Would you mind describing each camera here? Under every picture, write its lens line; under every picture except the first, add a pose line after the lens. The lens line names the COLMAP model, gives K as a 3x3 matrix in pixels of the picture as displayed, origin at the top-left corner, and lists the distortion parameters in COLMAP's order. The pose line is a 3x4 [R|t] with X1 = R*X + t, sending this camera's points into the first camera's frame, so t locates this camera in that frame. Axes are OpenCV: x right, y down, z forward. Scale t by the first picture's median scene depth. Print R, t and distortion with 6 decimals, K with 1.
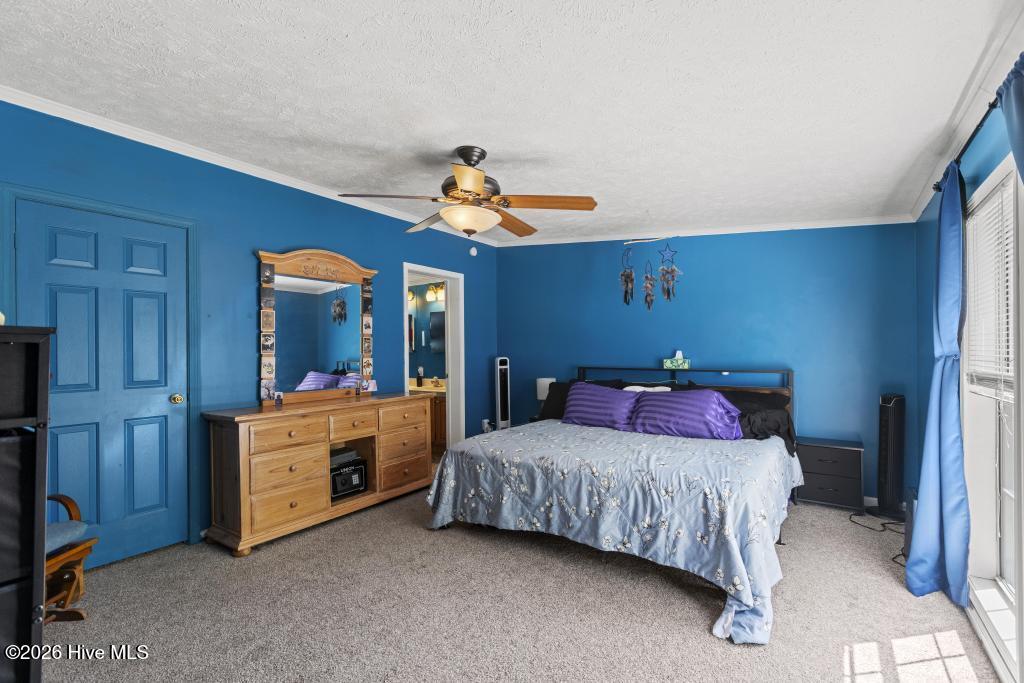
lens RADIAL K [[472.1, 0, 511.1], [0, 472.1, 346.3], [0, 0, 1]] dist [-0.003301, -0.000294]
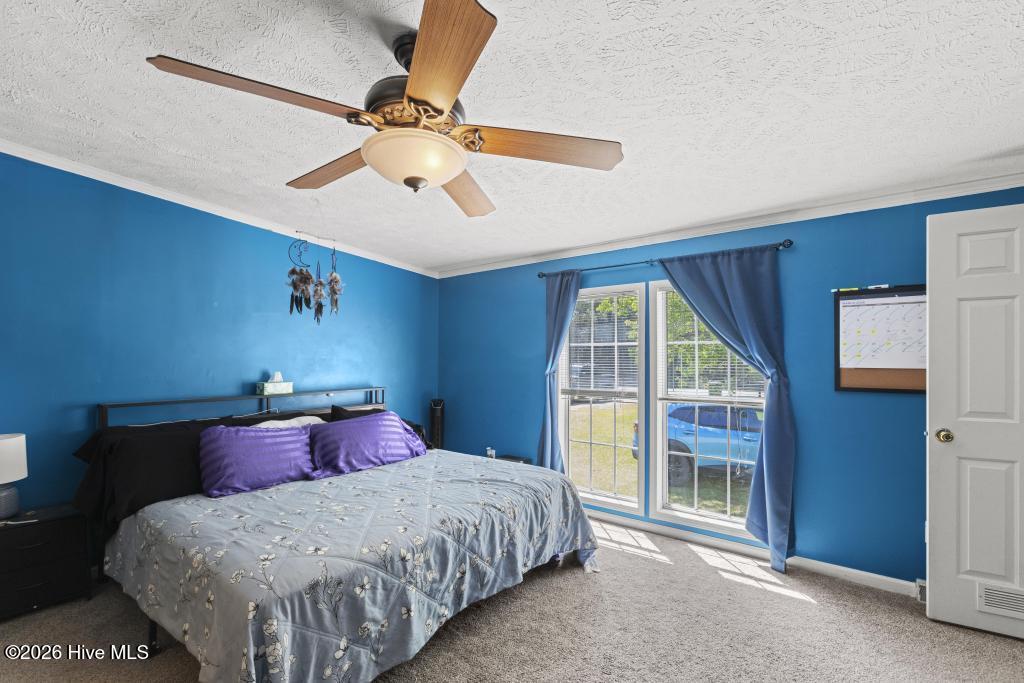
lens RADIAL K [[454.8, 0, 514.1], [0, 454.8, 353.1], [0, 0, 1]] dist [0.002580, 0.000613]
pose [[0.060847, 0.009614, 0.998101, -0.662053], [-0.003886, 0.999948, -0.009395, -0.026909], [-0.998140, -0.003307, 0.060881, 0.849991]]
